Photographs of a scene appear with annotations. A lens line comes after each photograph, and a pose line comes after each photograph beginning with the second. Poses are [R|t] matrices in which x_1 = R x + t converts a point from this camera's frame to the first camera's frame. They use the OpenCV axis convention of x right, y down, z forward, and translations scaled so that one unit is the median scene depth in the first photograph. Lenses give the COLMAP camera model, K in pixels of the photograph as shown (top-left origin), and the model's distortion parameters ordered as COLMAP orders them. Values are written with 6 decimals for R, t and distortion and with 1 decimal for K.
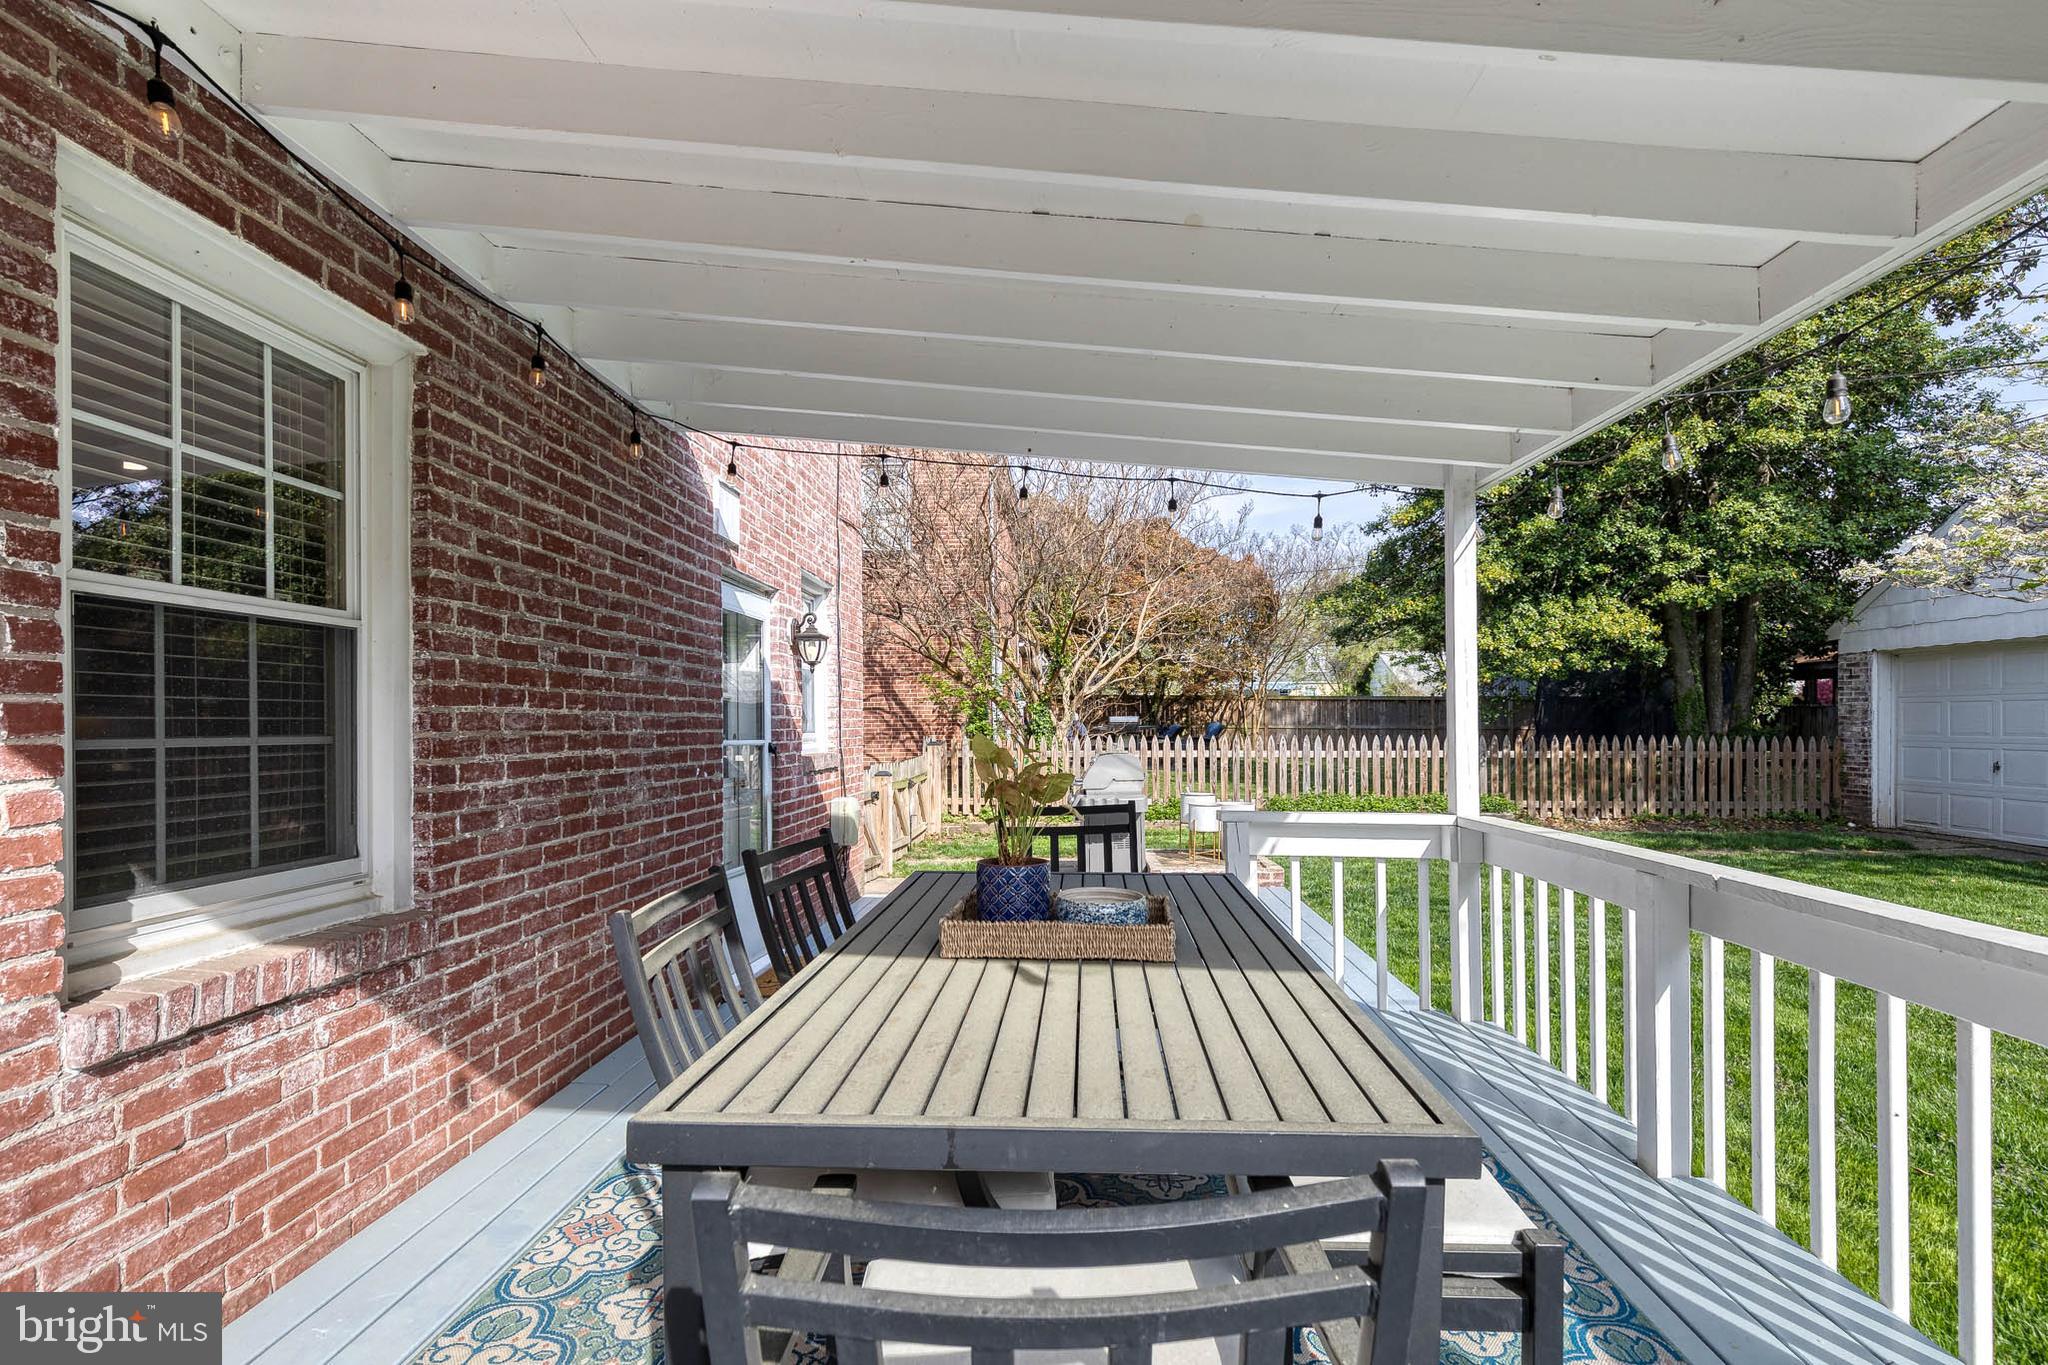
lens RADIAL K [[913.2, 0, 1035.6], [0, 913.2, 721.2], [0, 0, 1]] dist [0.000083, -0.000323]
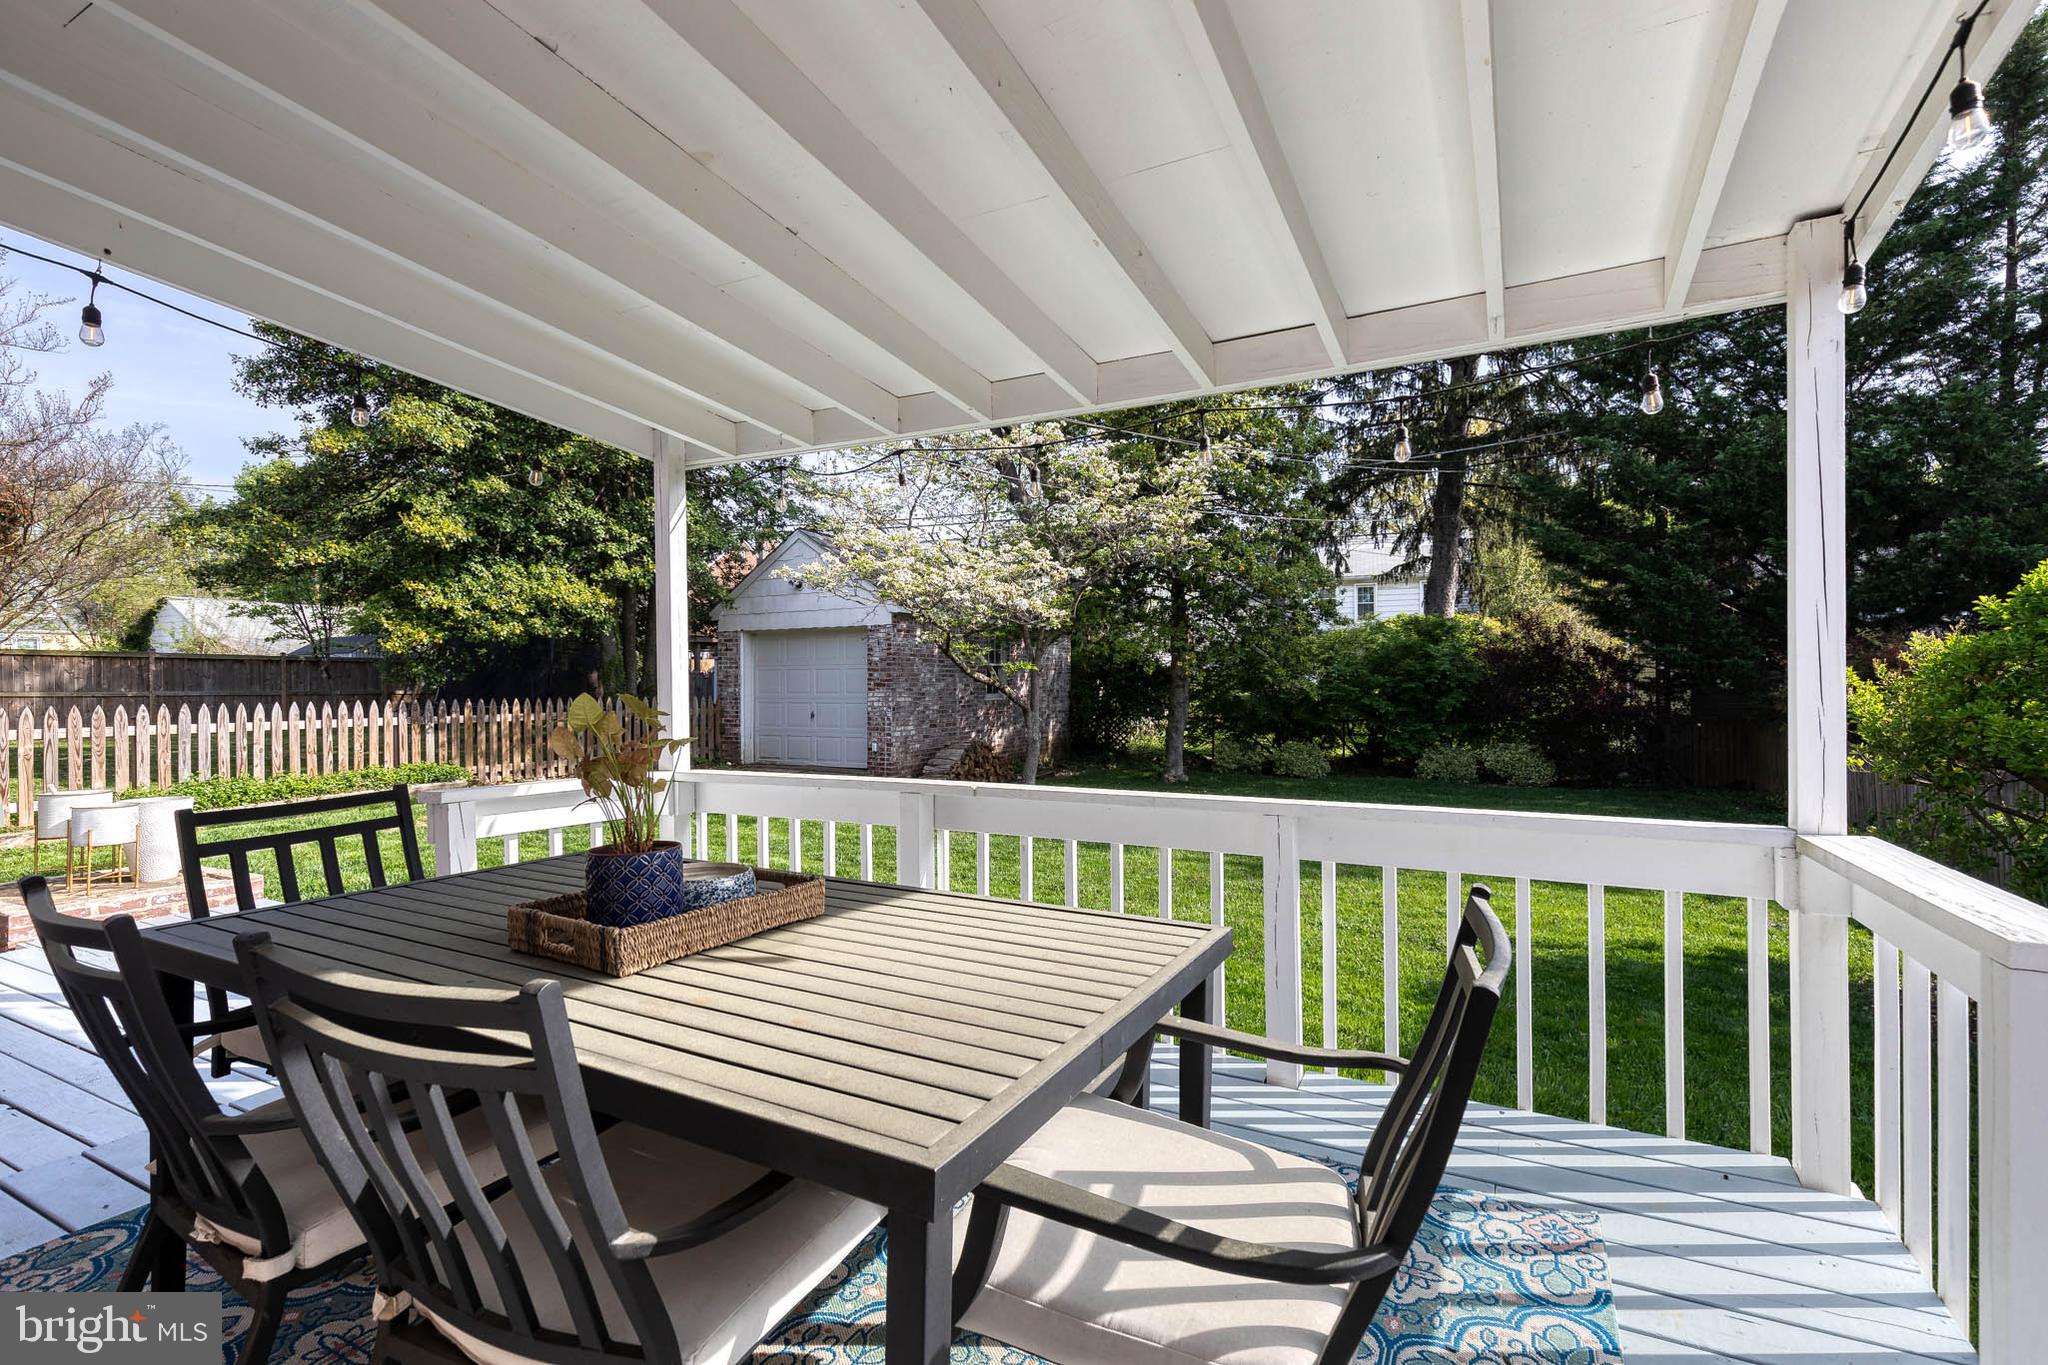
lens RADIAL K [[904.3, 0, 1044.7], [0, 904.3, 682.8], [0, 0, 1]] dist [0.002997, -0.000969]
pose [[0.417429, 0.000340, 0.908709, -0.092525], [0.002335, 0.999996, -0.001447, 0.001000], [-0.908706, 0.002726, 0.417427, 0.047979]]
